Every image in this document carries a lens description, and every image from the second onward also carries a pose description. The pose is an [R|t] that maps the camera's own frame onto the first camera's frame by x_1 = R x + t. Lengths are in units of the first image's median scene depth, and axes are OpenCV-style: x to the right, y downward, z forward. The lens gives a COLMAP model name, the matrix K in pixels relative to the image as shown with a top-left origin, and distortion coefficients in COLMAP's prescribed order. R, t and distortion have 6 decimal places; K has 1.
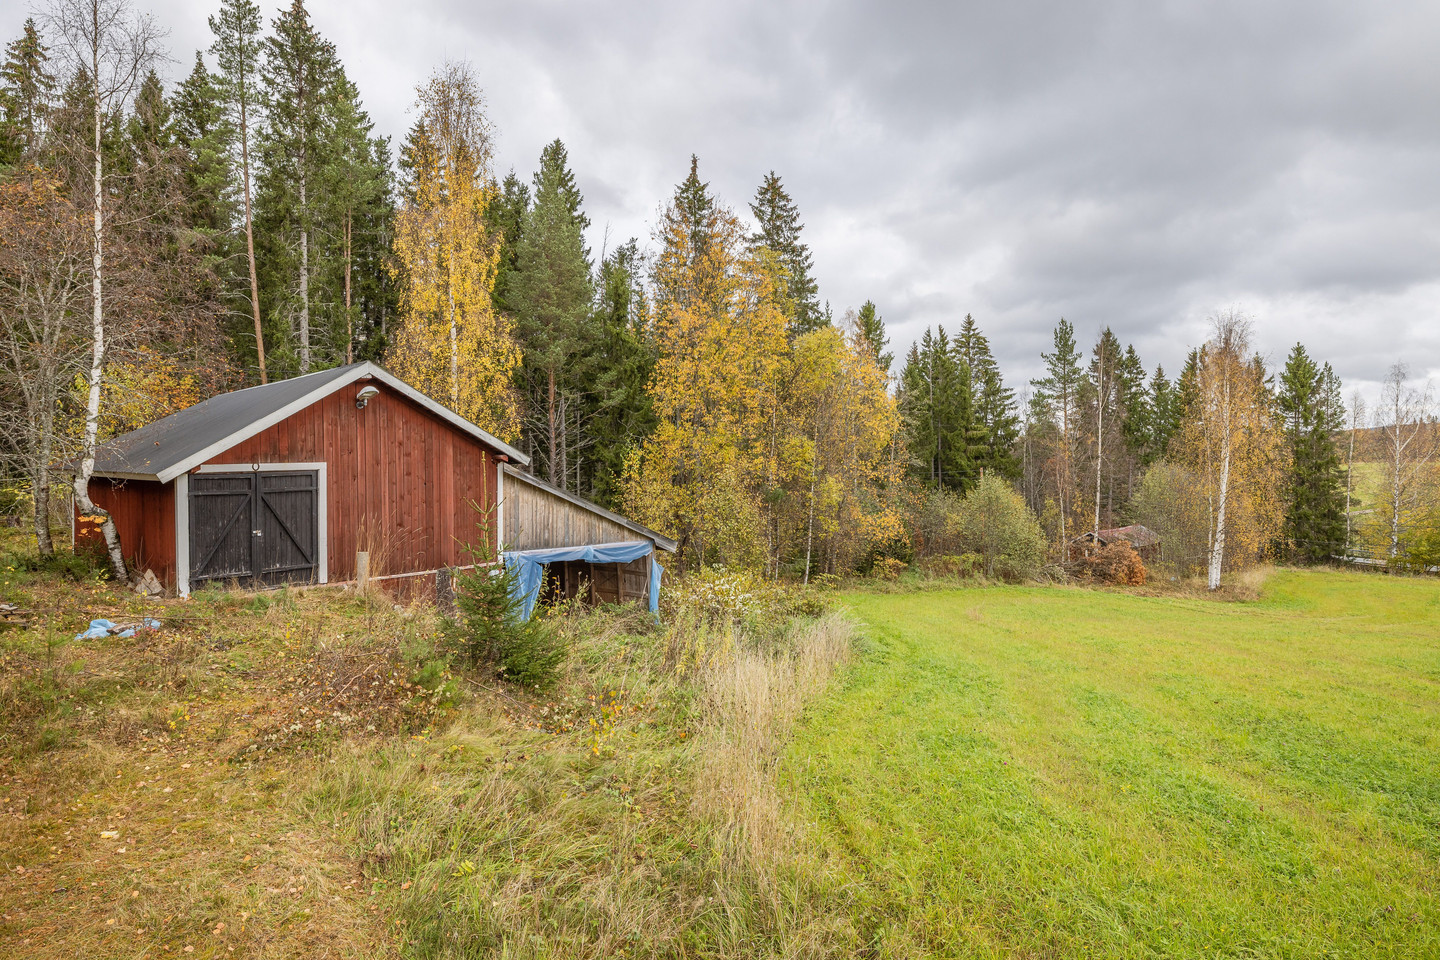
lens RADIAL K [[828.4, 0, 722.3], [0, 828.4, 482.1], [0, 0, 1]] dist [0.006635, -0.004433]
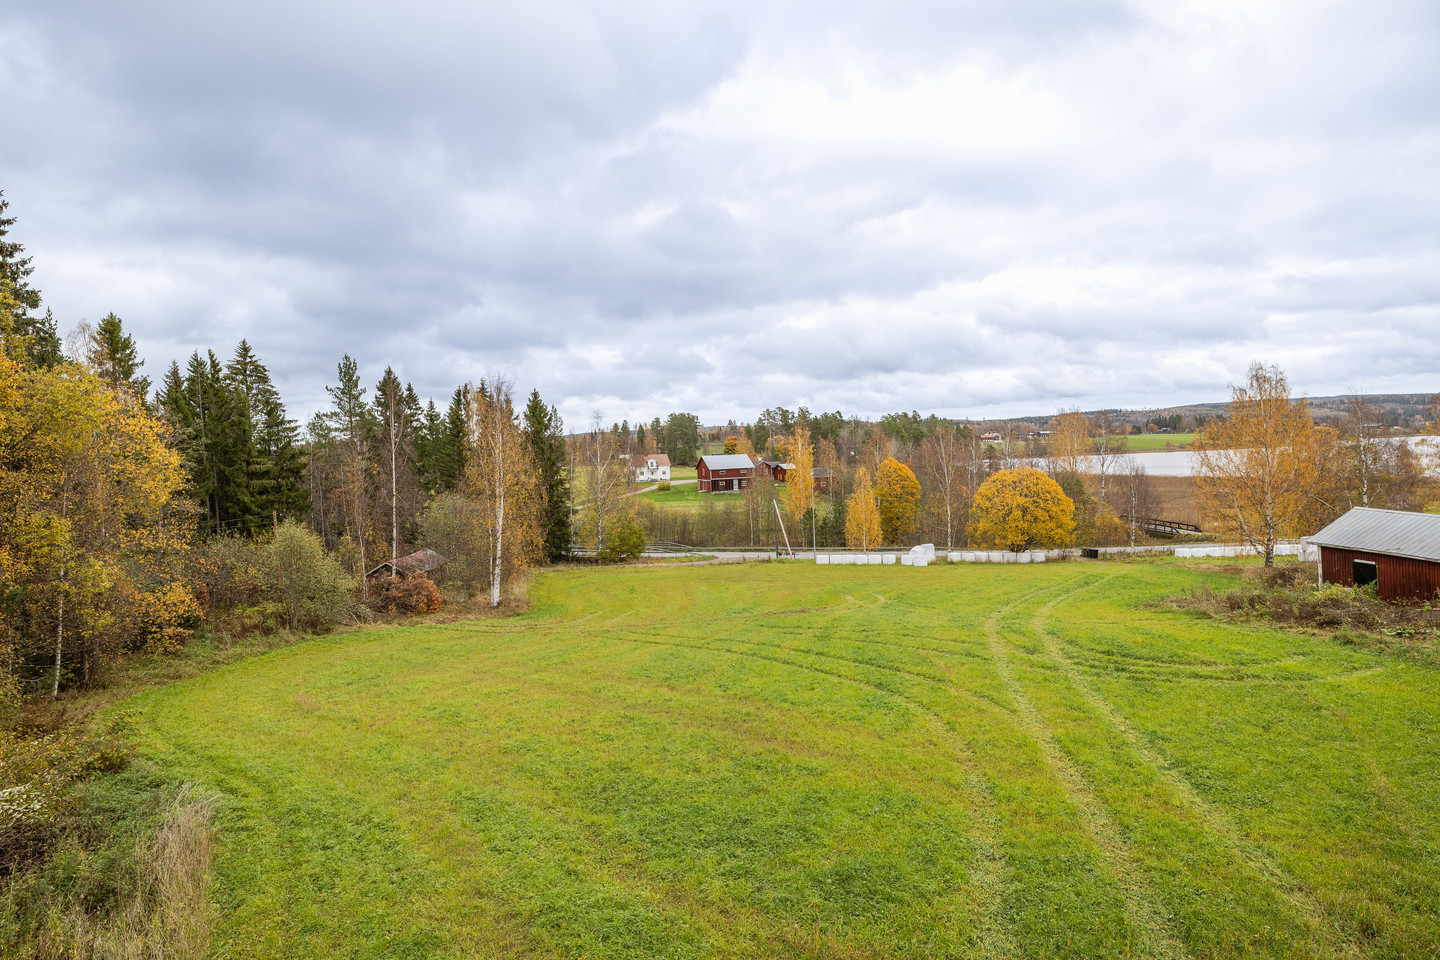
lens RADIAL K [[771.5, 0, 720.1], [0, 771.5, 478.5], [0, 0, 1]] dist [0.002254, 0.000463]
pose [[0.650021, -0.033494, 0.759178, -0.047014], [0.035078, 0.999286, 0.014052, -0.079022], [-0.759106, 0.017496, 0.650732, 0.040706]]
